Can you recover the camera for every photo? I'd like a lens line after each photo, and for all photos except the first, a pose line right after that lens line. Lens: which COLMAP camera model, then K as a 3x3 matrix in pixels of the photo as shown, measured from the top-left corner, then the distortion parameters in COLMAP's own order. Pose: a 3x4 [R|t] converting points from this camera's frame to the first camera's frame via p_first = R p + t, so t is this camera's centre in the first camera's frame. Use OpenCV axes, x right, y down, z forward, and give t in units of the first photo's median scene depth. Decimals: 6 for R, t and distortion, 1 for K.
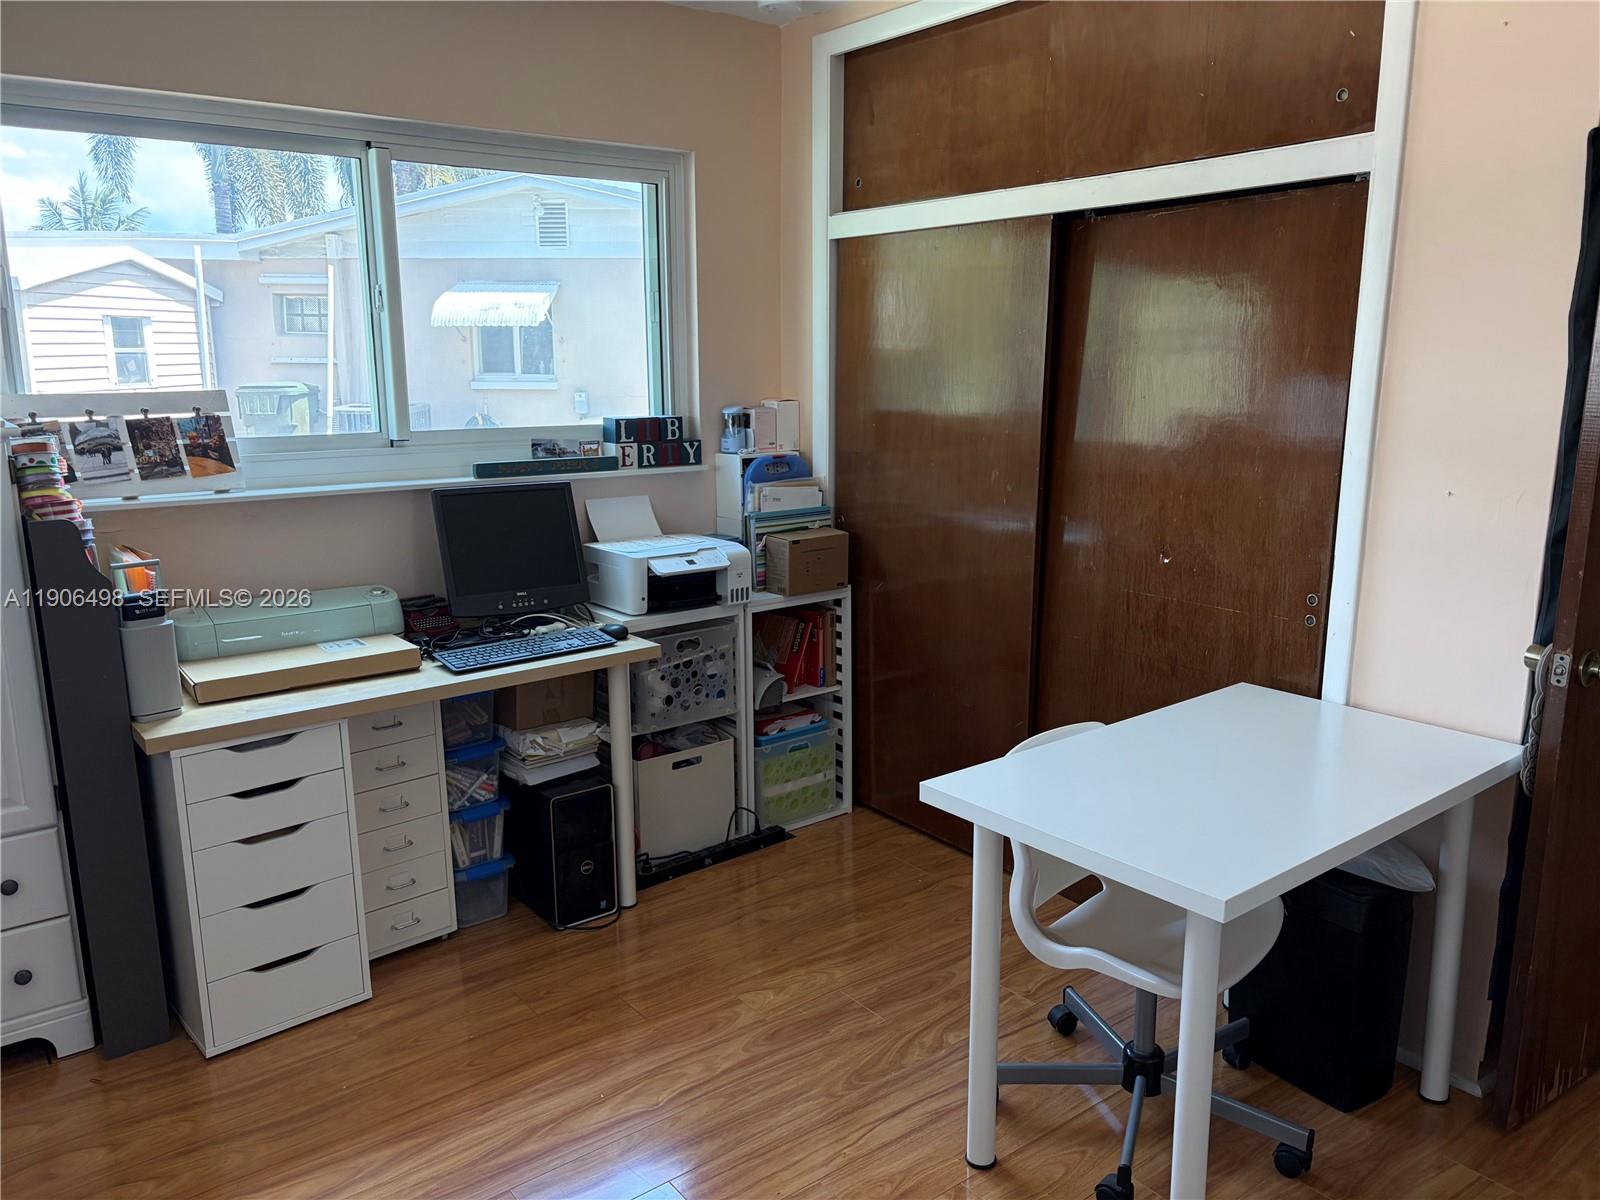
lens RADIAL K [[1204.8, 0, 799.5], [0, 1204.8, 596.5], [0, 0, 1]] dist [0.042027, -0.049377]
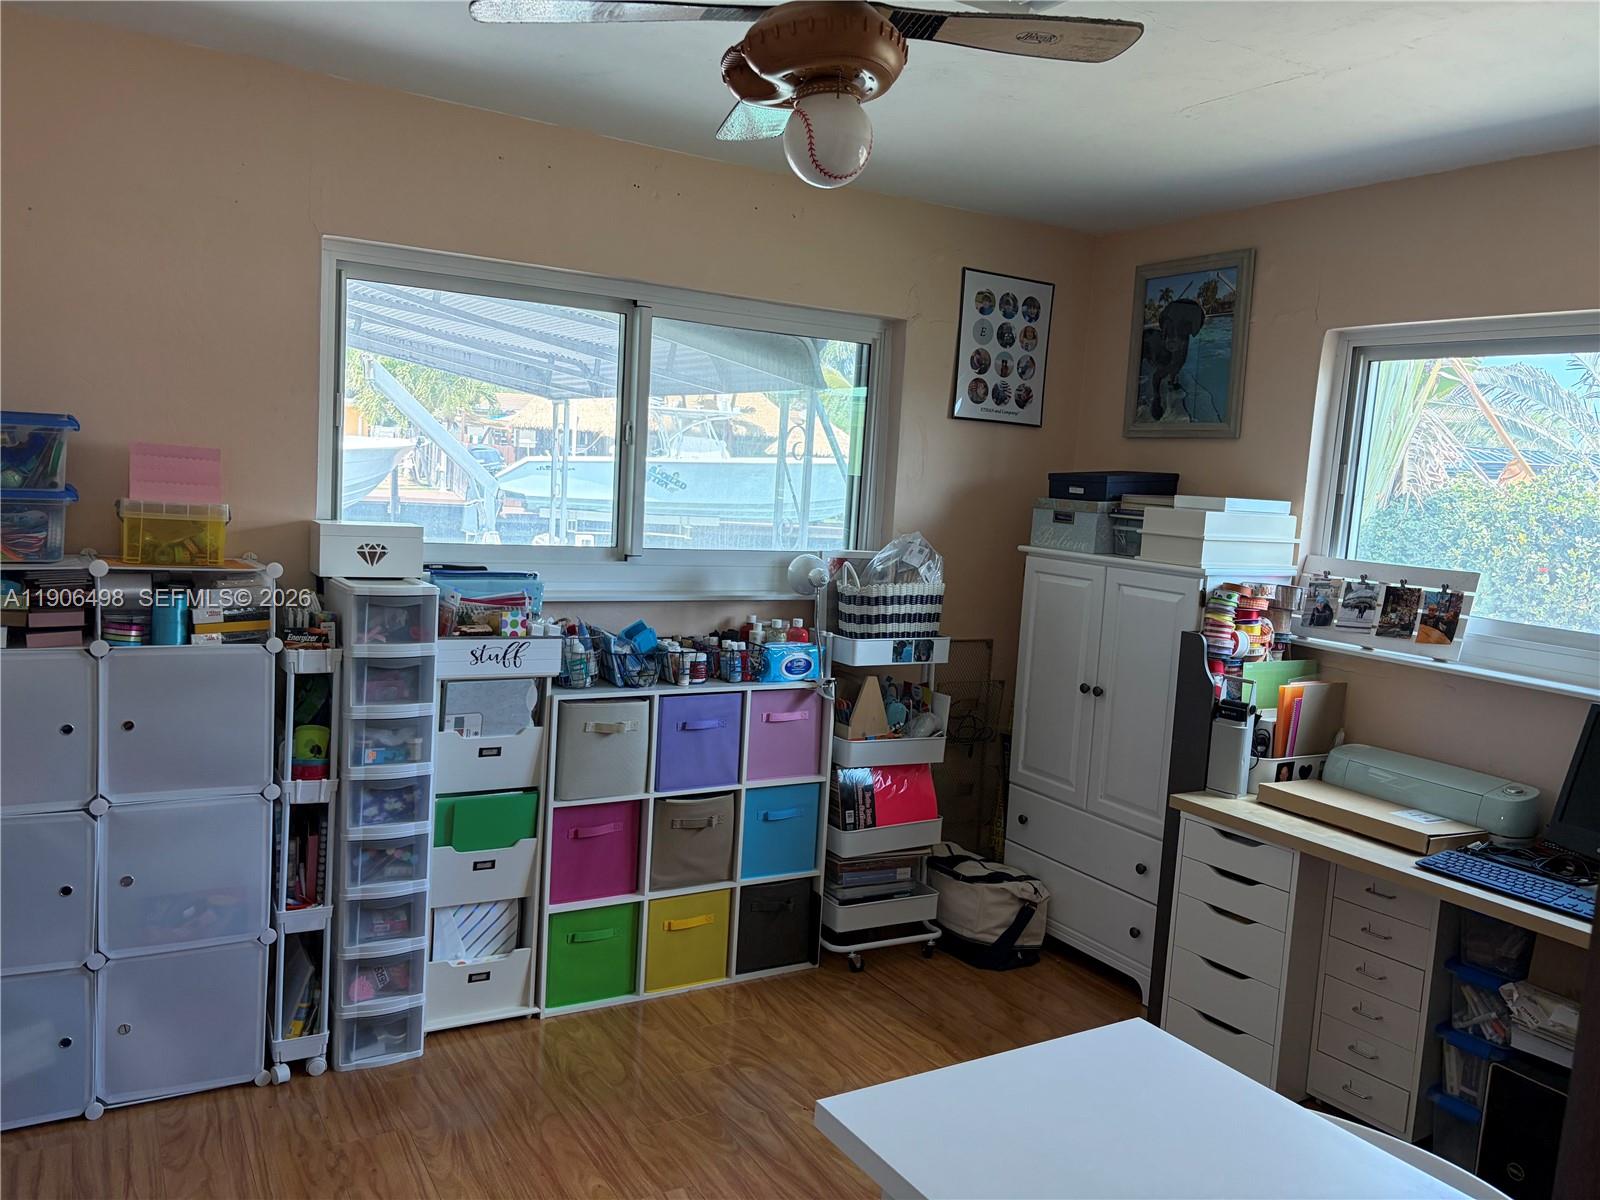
lens RADIAL K [[1204.8, 0, 798.0], [0, 1204.8, 604.3], [0, 0, 1]] dist [0.042027, -0.049377]
pose [[-0.110852, 0.107498, -0.988006, 0.698006], [-0.263484, 0.955380, 0.133511, -0.133492], [0.958273, 0.275124, -0.077581, 0.530449]]
